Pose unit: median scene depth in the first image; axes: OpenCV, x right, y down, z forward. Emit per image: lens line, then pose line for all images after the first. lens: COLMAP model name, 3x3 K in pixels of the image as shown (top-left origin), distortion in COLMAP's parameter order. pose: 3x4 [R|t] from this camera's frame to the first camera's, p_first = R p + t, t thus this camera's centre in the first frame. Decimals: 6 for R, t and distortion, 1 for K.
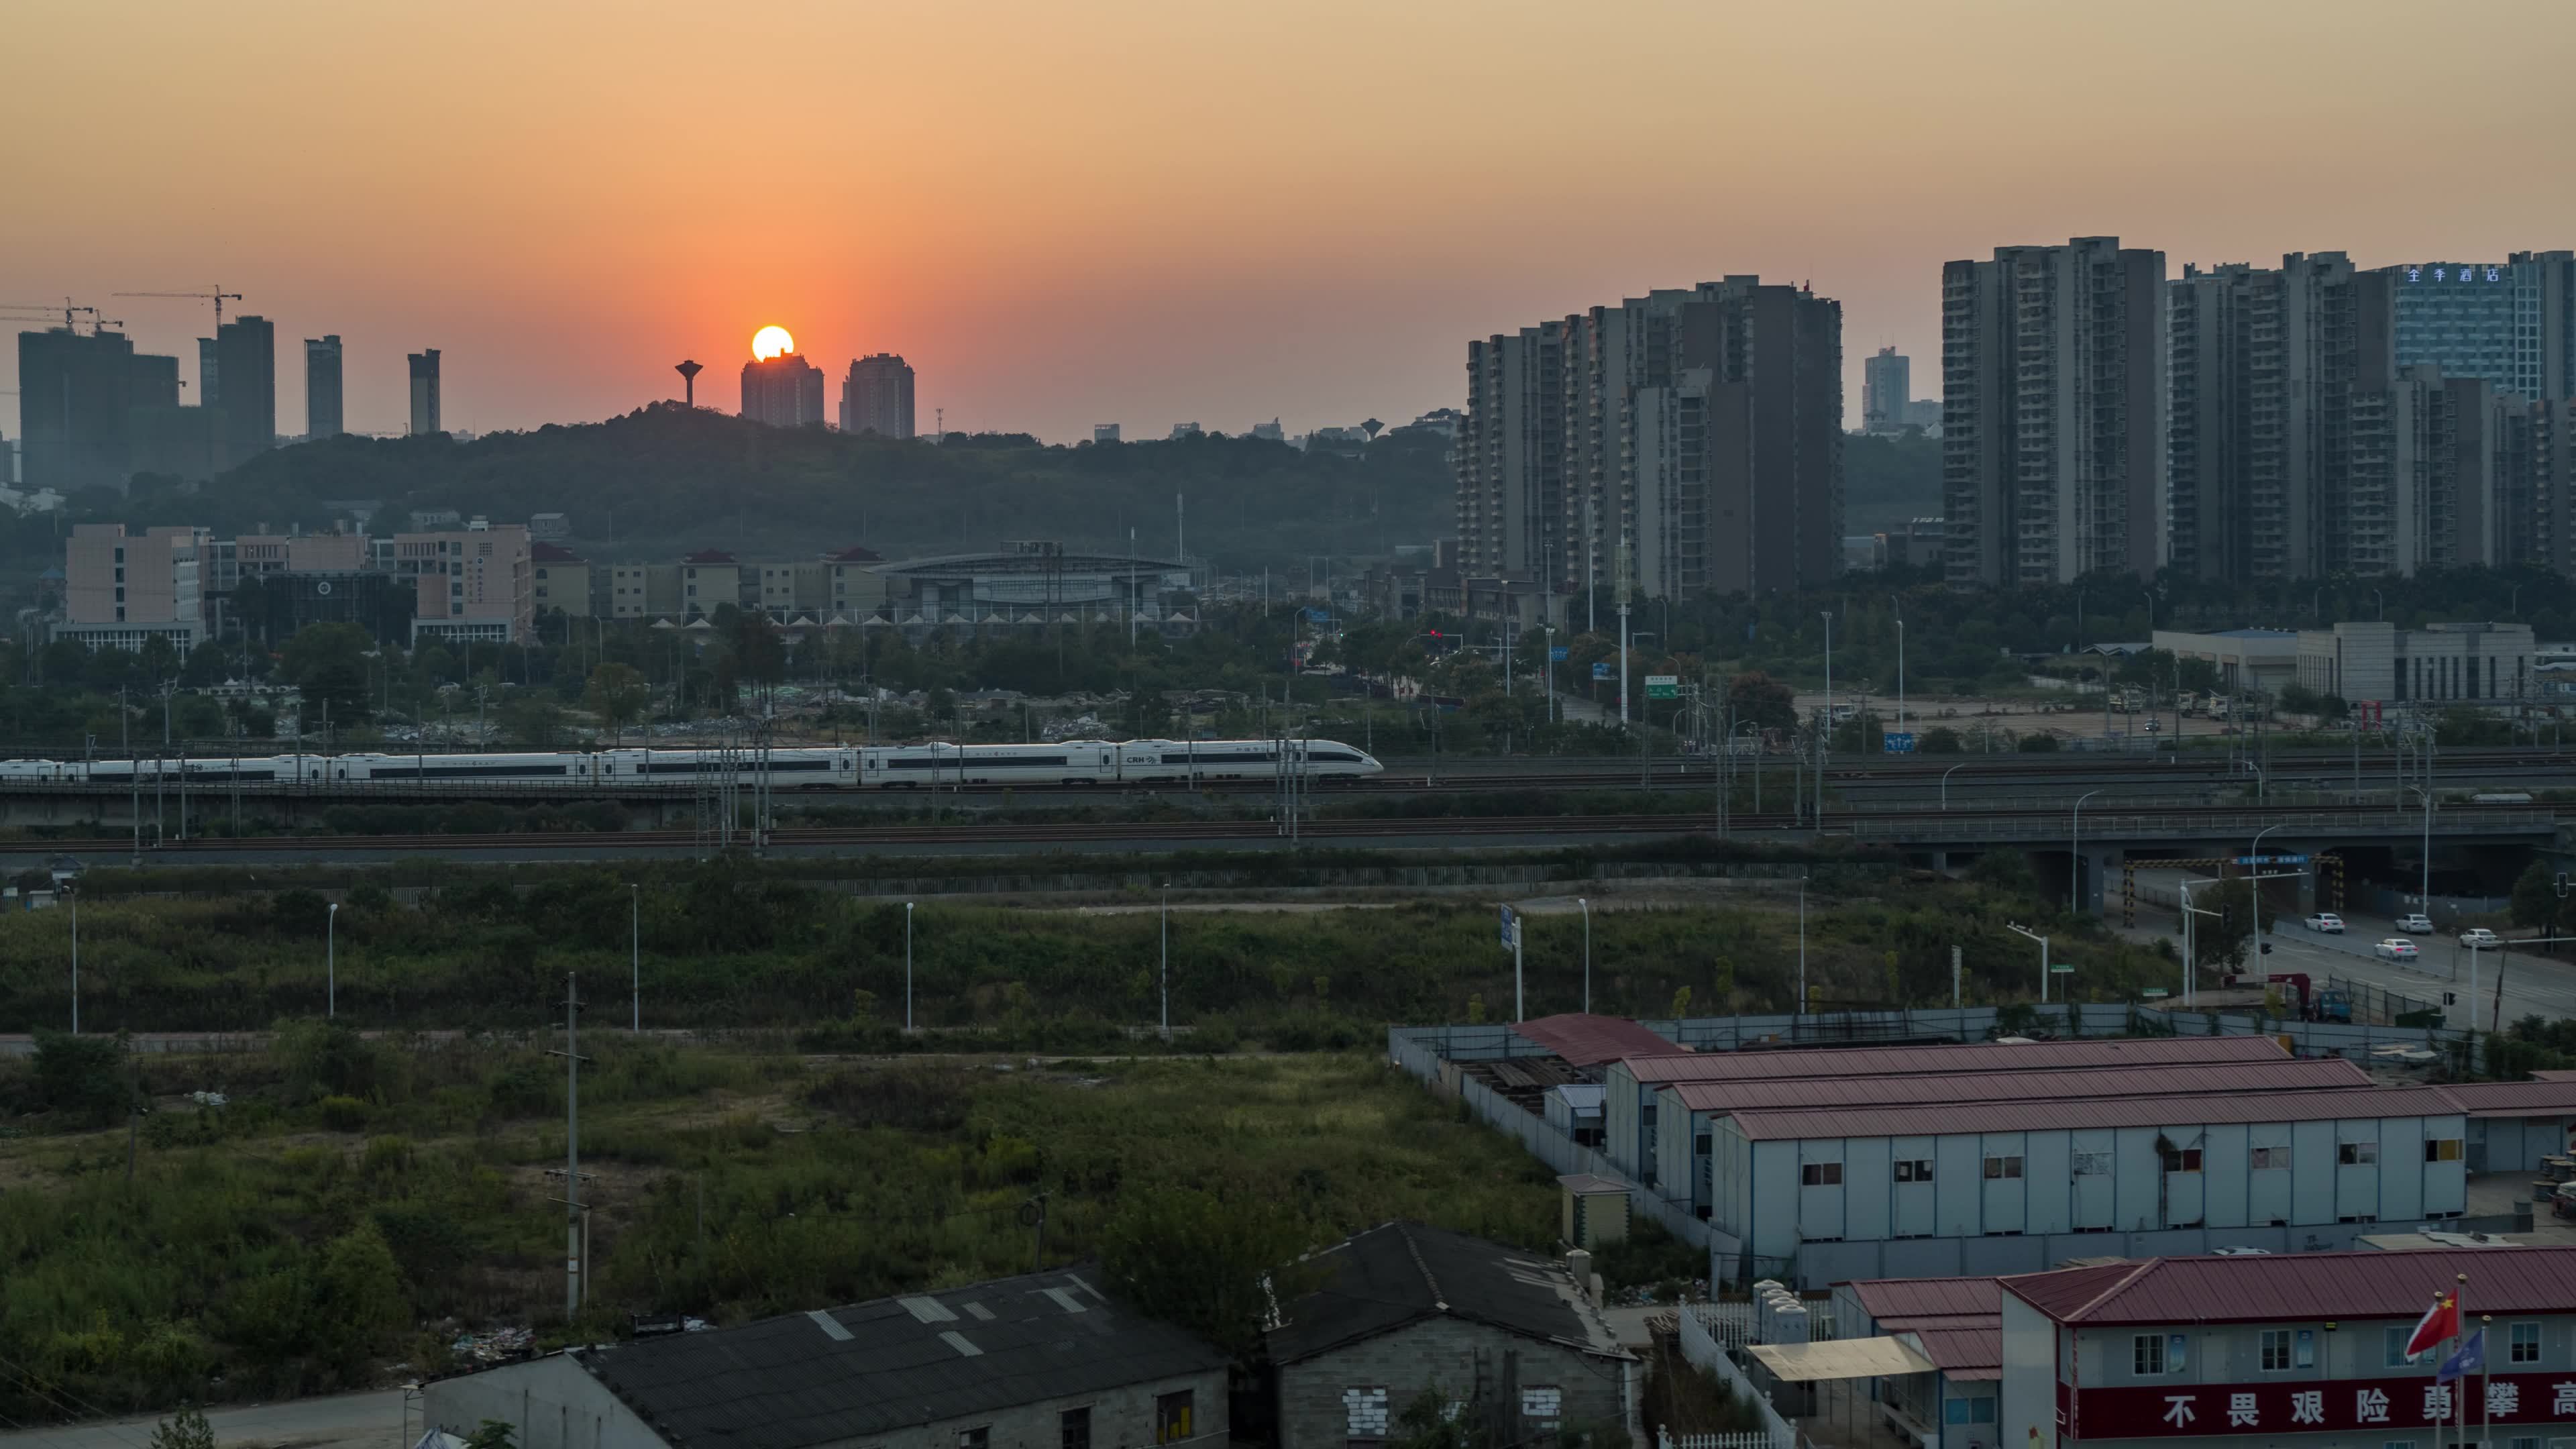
lens RADIAL K [[5252.0, 0, 1054.1], [0, 5252.0, 678.4], [0, 0, 1]] dist [-0.016132, 0.037090]
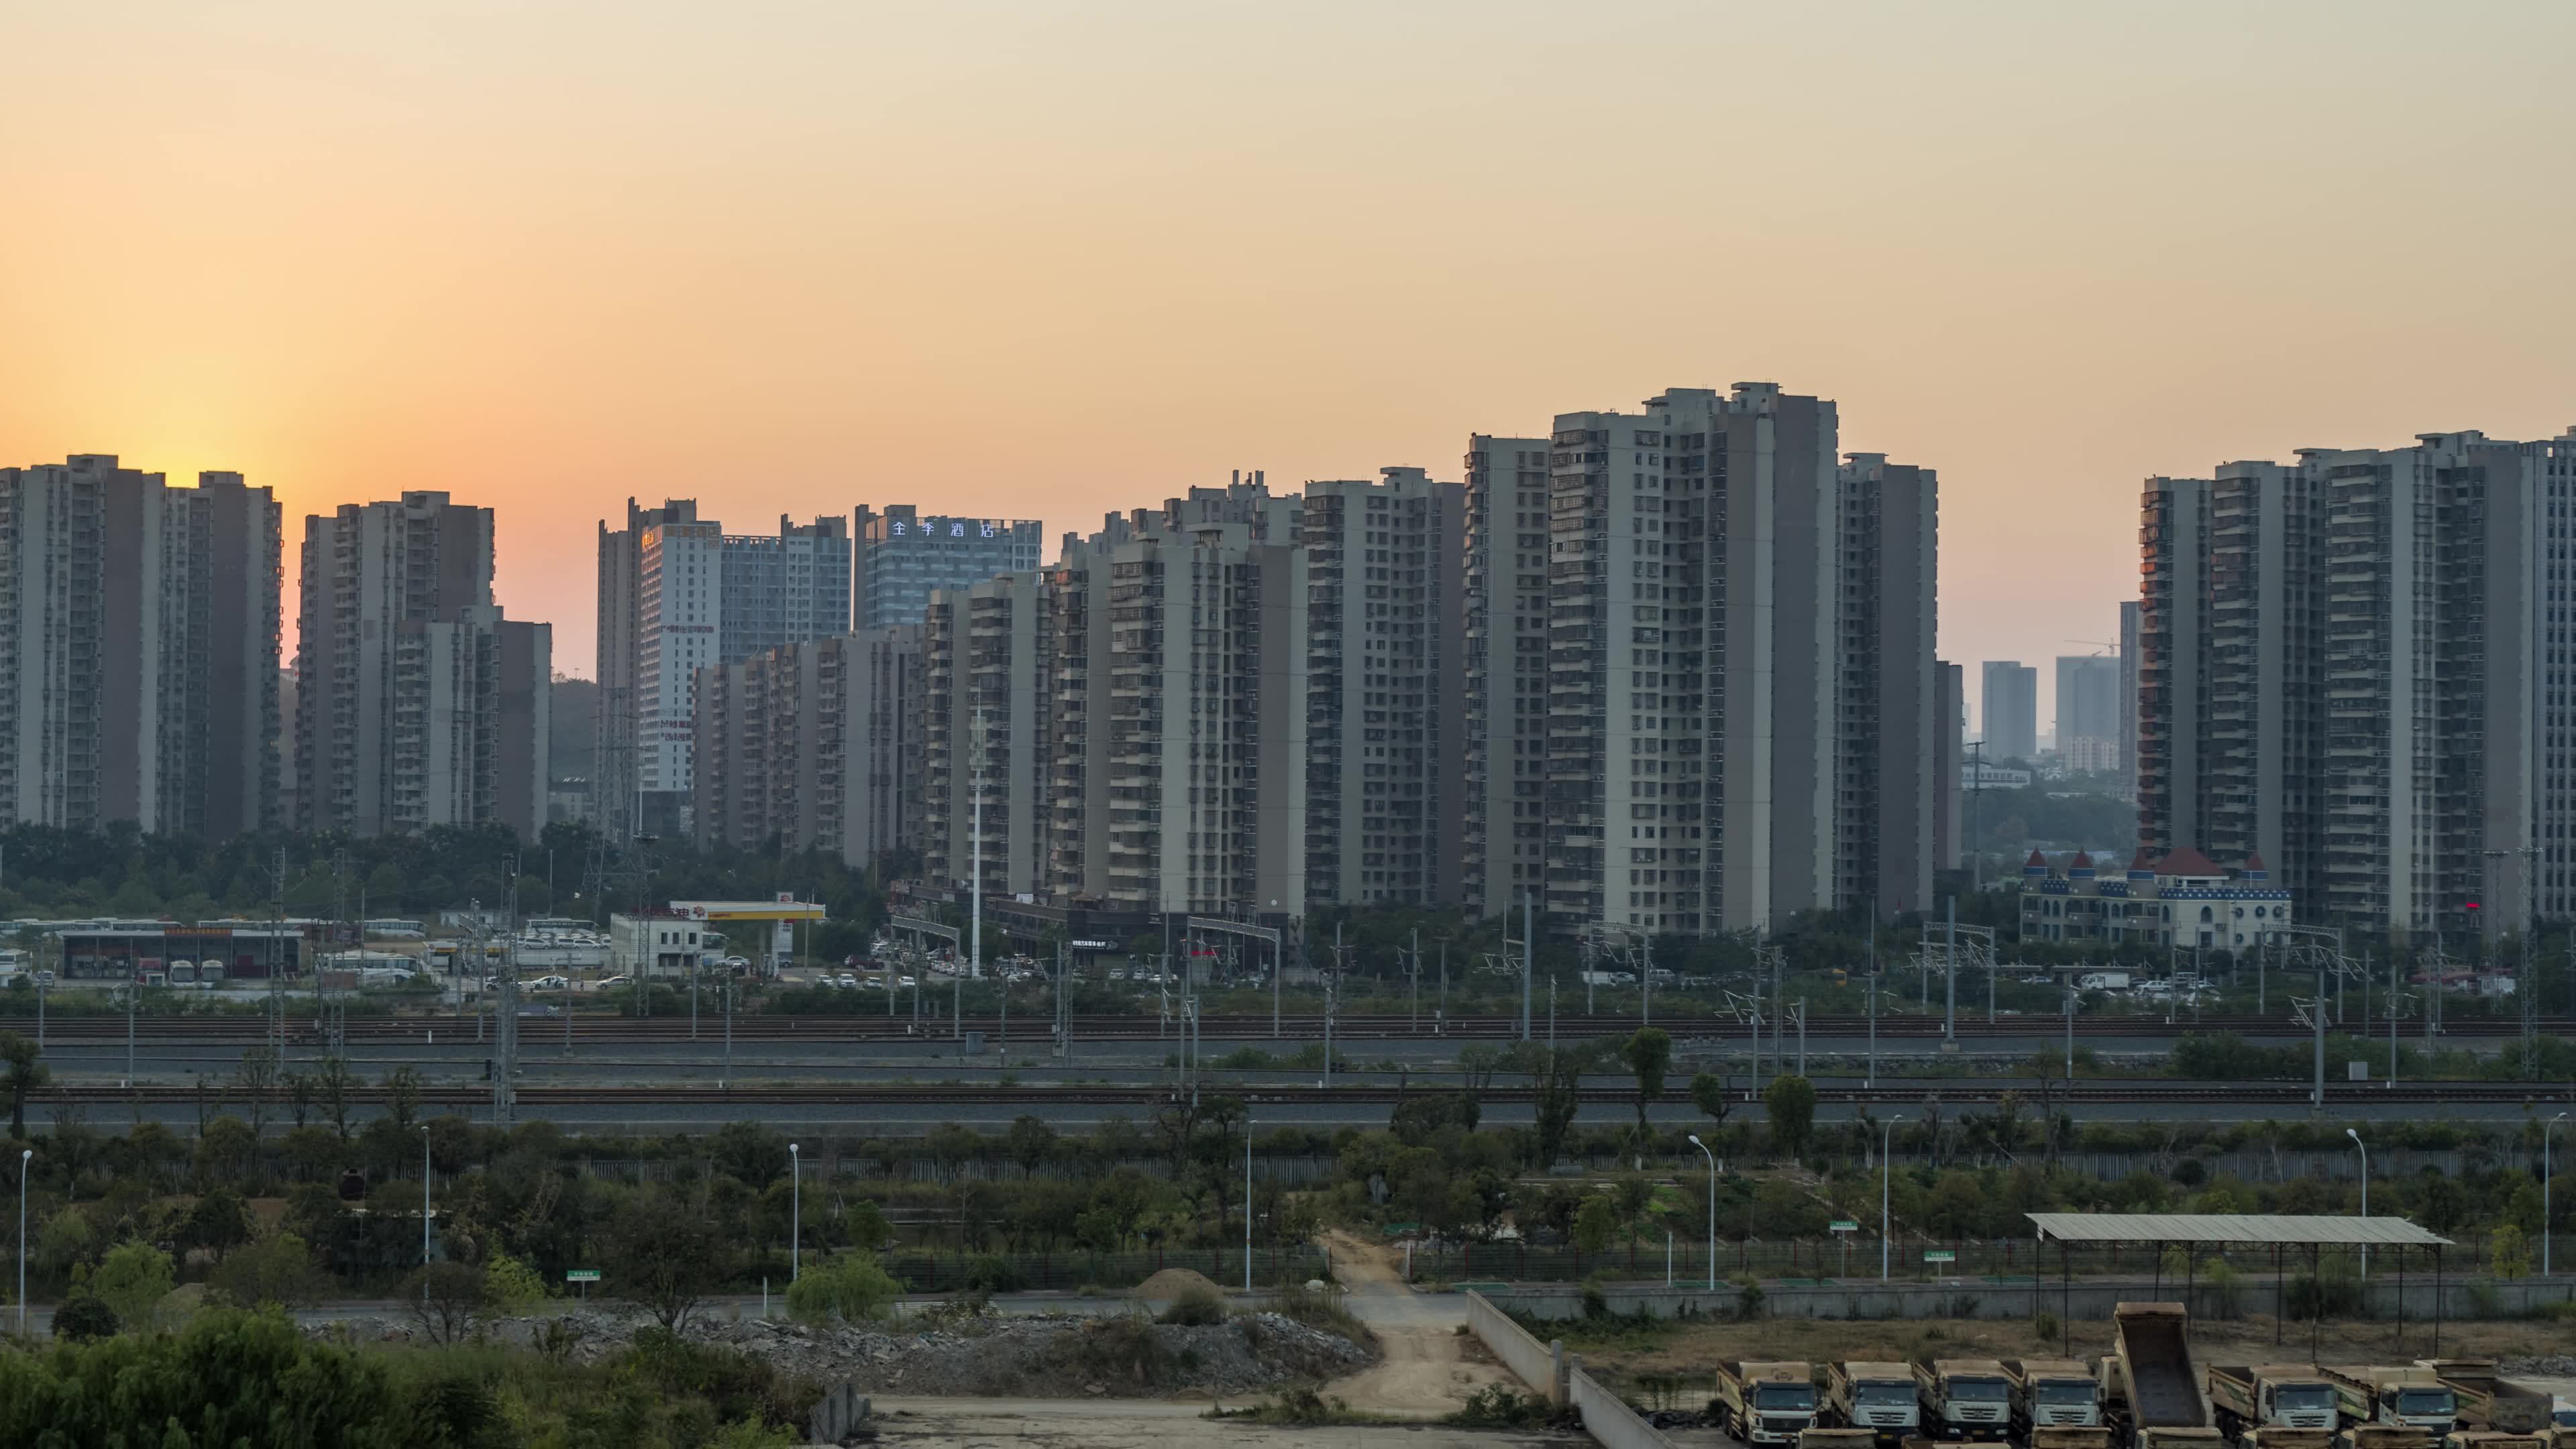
lens RADIAL K [[5044.0, 0, 1700.2], [0, 5044.0, 718.7], [0, 0, 1]] dist [0.016481, 0.009992]
pose [[0.991355, 0.025410, 0.128726, 0.361164], [-0.019415, 0.998677, -0.047616, -0.002354], [-0.129765, 0.044705, 0.990536, 0.100869]]
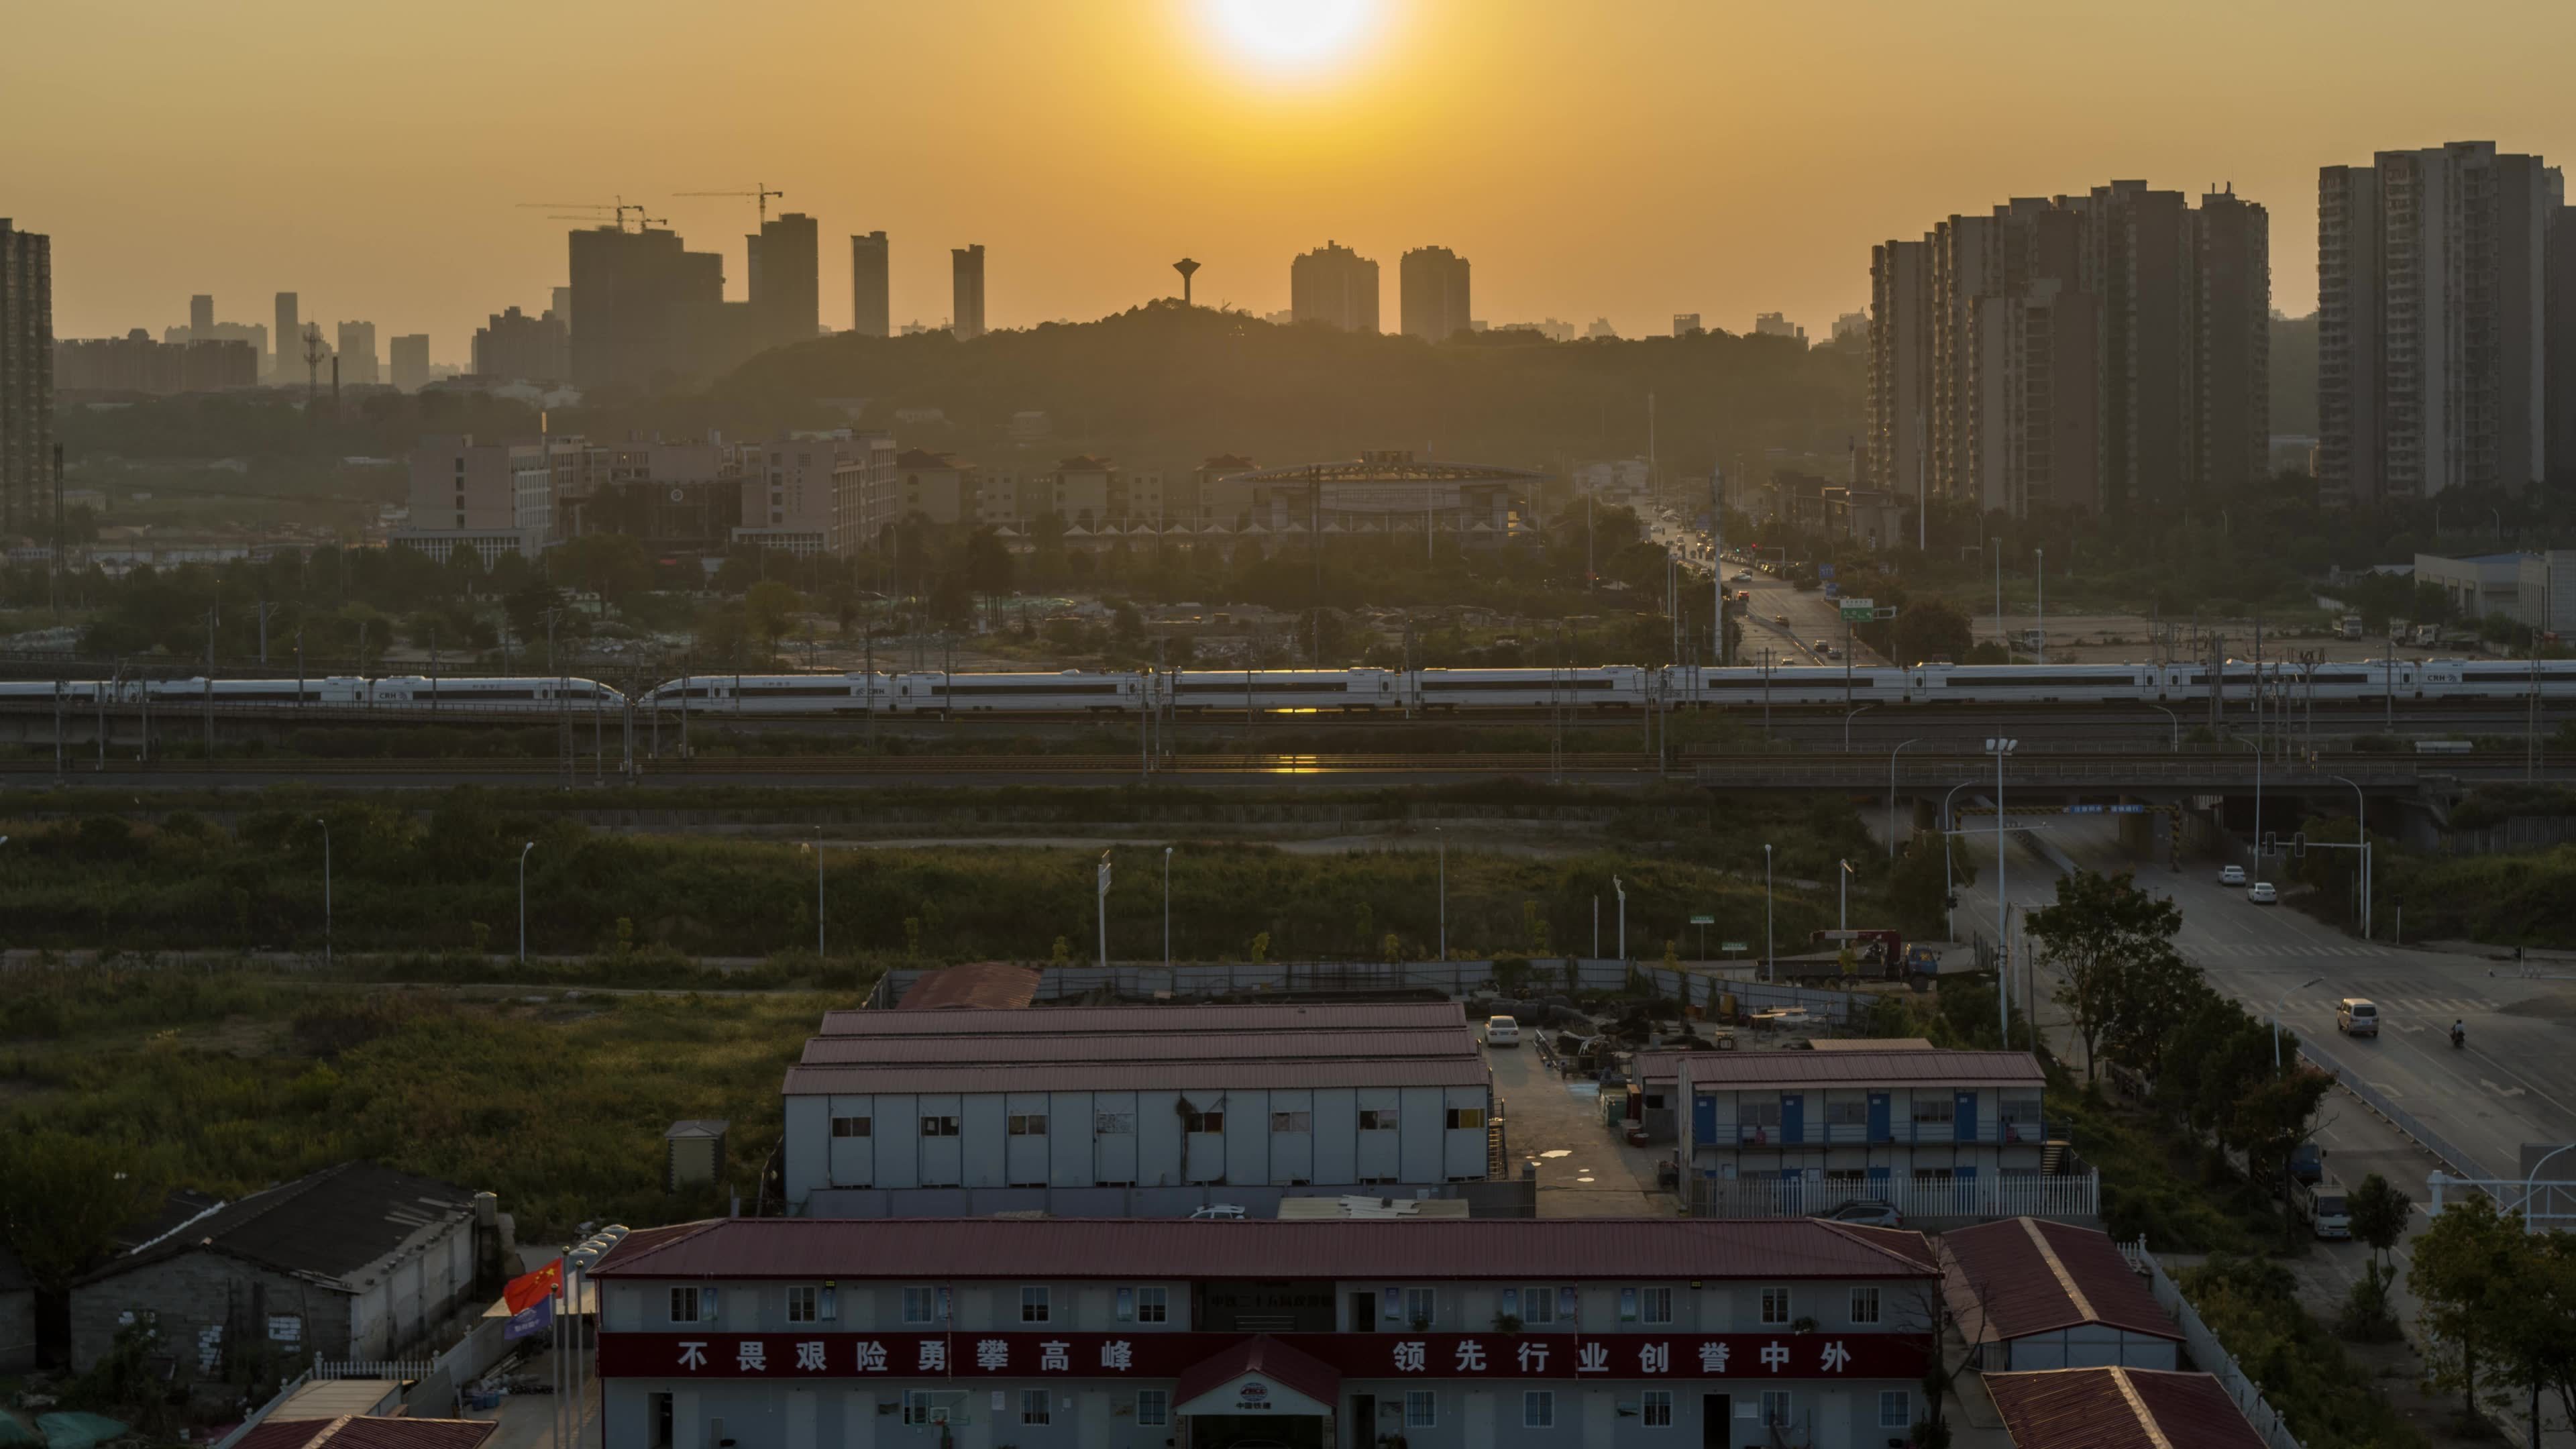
lens RADIAL K [[5311.6, 0, 877.8], [0, 5311.6, 576.3], [0, 0, 1]] dist [0.004562, -0.099348]
pose [[0.984145, 0.007087, -0.177222, 0.082414], [-0.006370, 0.999969, 0.004612, -0.006104], [0.177249, -0.003410, 0.984160, -0.021427]]
